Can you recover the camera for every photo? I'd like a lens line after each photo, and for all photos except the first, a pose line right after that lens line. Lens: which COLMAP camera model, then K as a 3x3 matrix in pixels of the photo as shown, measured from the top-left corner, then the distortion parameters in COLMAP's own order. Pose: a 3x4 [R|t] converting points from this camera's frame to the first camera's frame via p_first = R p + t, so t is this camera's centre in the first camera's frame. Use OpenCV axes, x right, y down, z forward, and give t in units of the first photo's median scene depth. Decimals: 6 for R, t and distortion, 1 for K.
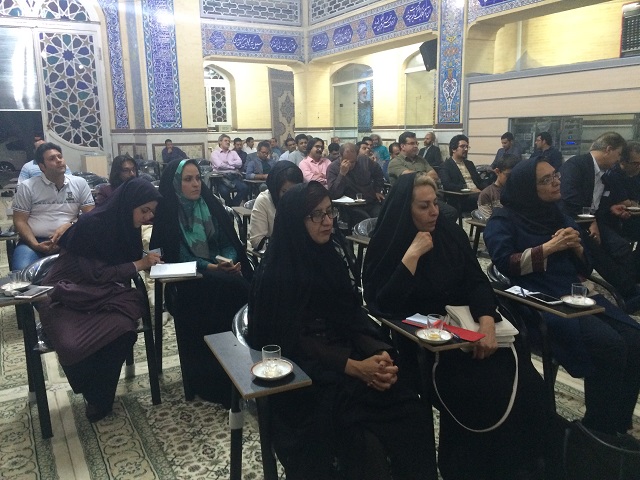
lens RADIAL K [[545.8, 0, 320.6], [0, 545.8, 240.6], [0, 0, 1]] dist [0.086607, -0.107293]
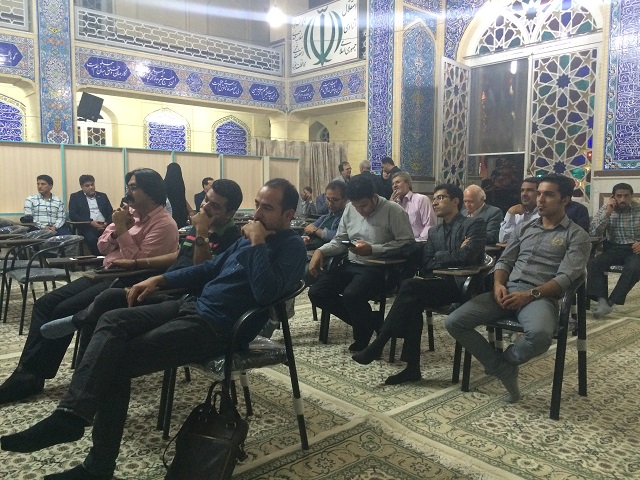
lens RADIAL K [[545.8, 0, 318.4], [0, 545.8, 237.1], [0, 0, 1]] dist [0.086607, -0.107293]
pose [[0.216765, 0.102792, -0.970797, 0.253261], [-0.203982, 0.977259, 0.057930, -0.093013], [0.954675, 0.185467, 0.232803, 0.526707]]
